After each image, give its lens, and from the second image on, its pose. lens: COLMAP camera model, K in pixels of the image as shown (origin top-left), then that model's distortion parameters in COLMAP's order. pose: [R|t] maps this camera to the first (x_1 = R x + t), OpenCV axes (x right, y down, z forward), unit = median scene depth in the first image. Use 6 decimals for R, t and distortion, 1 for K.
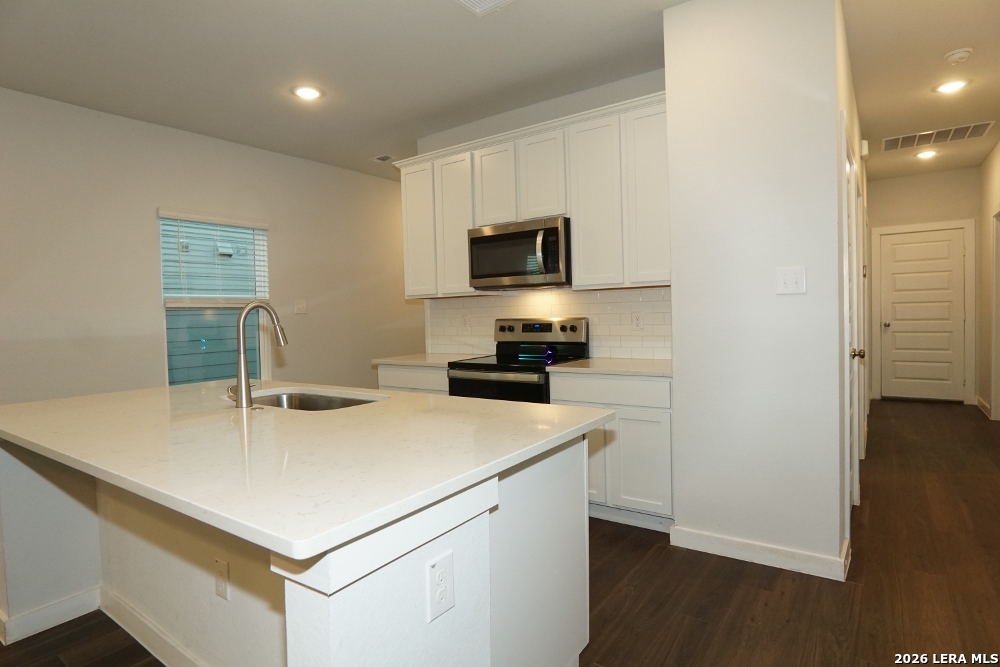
lens RADIAL K [[532.1, 0, 500.7], [0, 532.1, 329.9], [0, 0, 1]] dist [-0.039333, 0.012771]
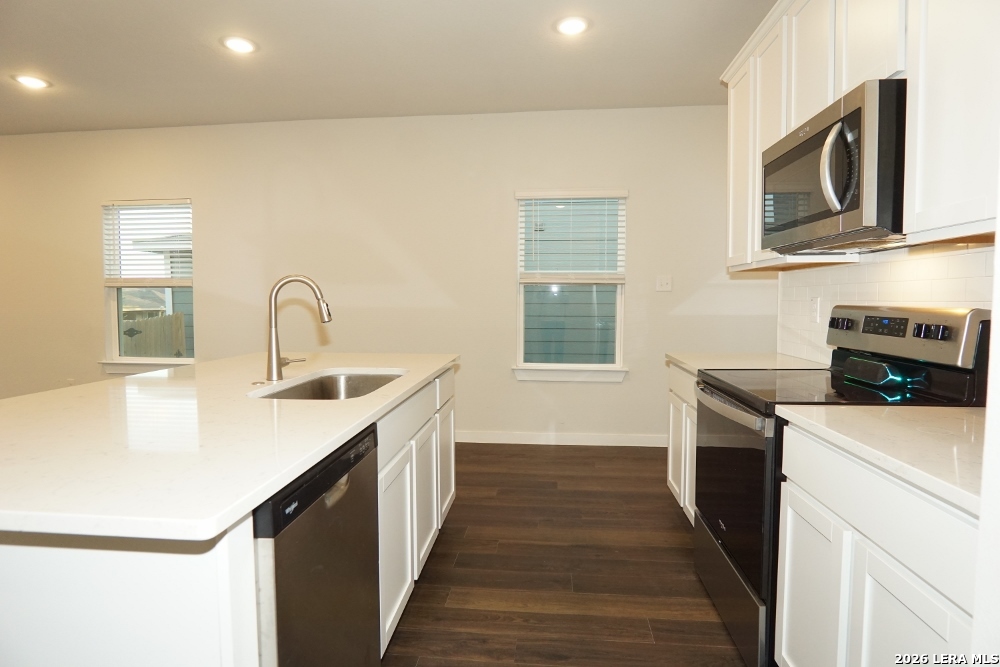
lens RADIAL K [[532.1, 0, 500.7], [0, 532.1, 329.9], [0, 0, 1]] dist [-0.039333, 0.012771]
pose [[0.499719, 0.076330, -0.862818, 0.314337], [-0.040568, 0.997079, 0.064711, -0.017277], [0.865237, 0.002665, 0.501356, 0.448904]]
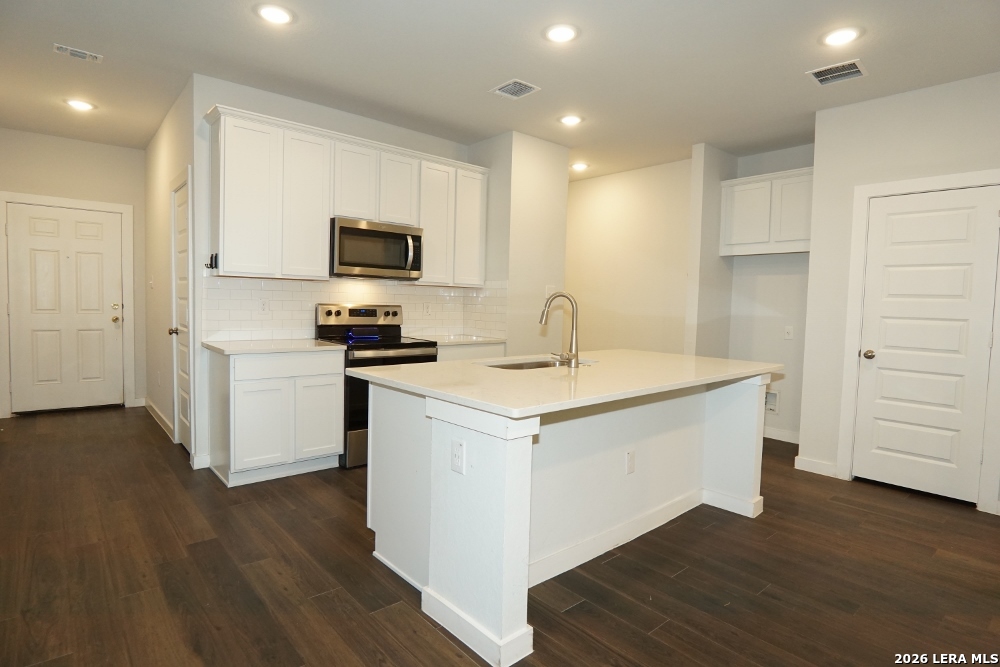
lens RADIAL K [[532.1, 0, 500.7], [0, 532.1, 329.9], [0, 0, 1]] dist [-0.039333, 0.012771]
pose [[0.227063, -0.016134, 0.973746, -0.999035], [-0.002923, 0.999847, 0.017248, 0.012748], [-0.973876, -0.006763, 0.226981, 0.451287]]
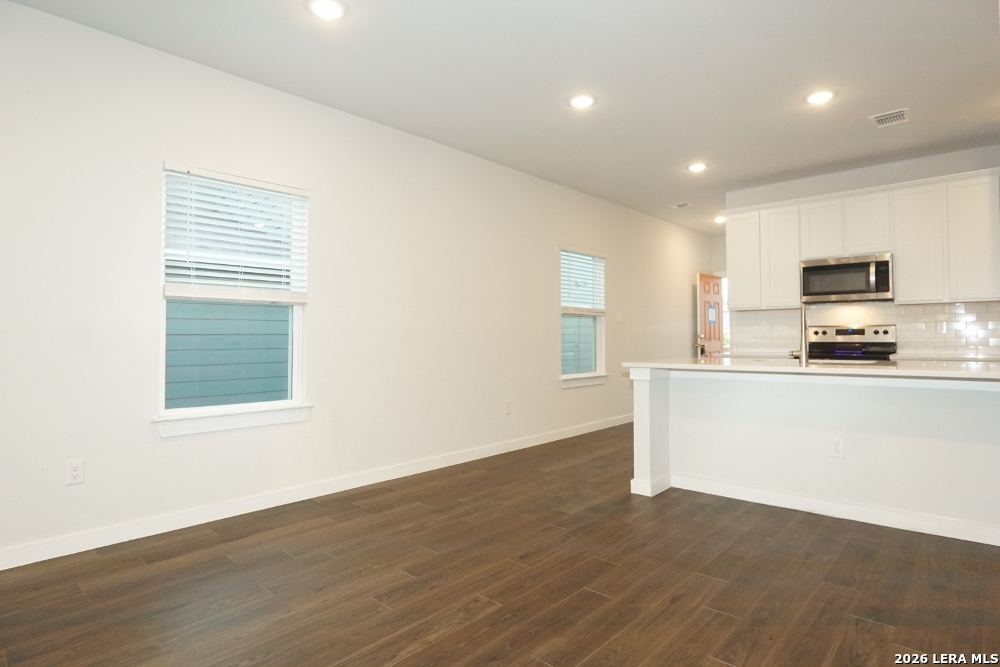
lens RADIAL K [[532.1, 0, 500.7], [0, 532.1, 329.9], [0, 0, 1]] dist [-0.039333, 0.012771]
pose [[0.991869, 0.019925, -0.125690, -0.667404], [-0.025393, 0.998793, -0.042054, 0.071646], [0.124700, 0.044904, 0.991178, -0.467379]]
